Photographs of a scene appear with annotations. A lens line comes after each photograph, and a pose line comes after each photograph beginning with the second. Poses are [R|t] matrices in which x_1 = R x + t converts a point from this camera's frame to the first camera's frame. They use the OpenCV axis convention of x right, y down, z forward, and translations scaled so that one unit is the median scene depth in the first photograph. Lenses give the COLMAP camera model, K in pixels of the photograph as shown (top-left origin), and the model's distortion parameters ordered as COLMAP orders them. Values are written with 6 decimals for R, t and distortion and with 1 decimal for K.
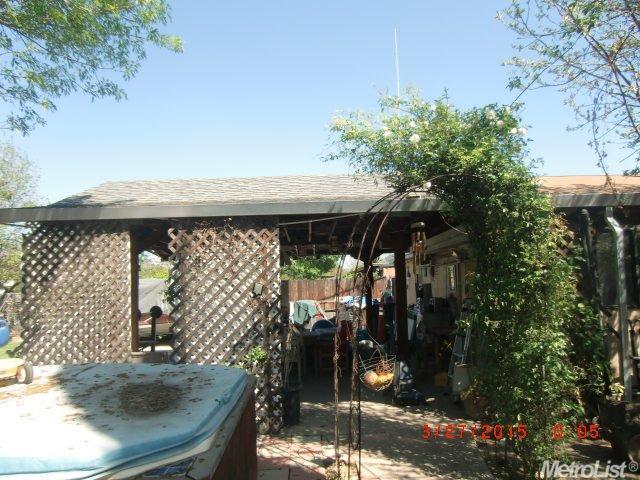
lens RADIAL K [[451.1, 0, 320.0], [0, 451.1, 240.0], [0, 0, 1]] dist [-0.003940, -0.002102]
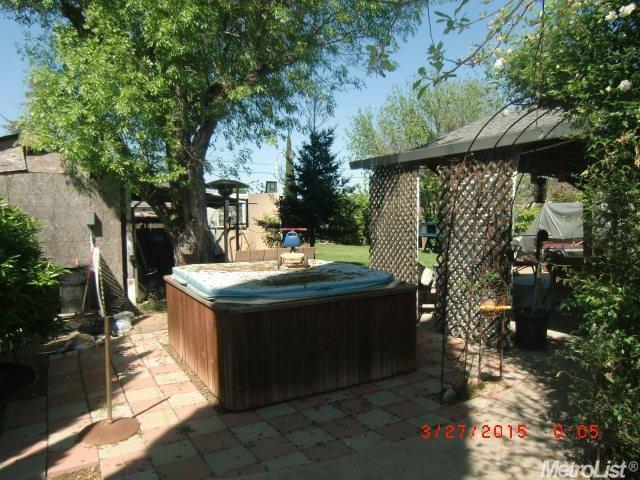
lens RADIAL K [[451.1, 0, 320.0], [0, 451.1, 240.0], [0, 0, 1]] dist [-0.003940, -0.002102]
pose [[0.492353, 0.073629, -0.867276, 0.575944], [0.092279, 0.986384, 0.136128, -0.022485], [0.865490, -0.147055, 0.478855, 0.123796]]
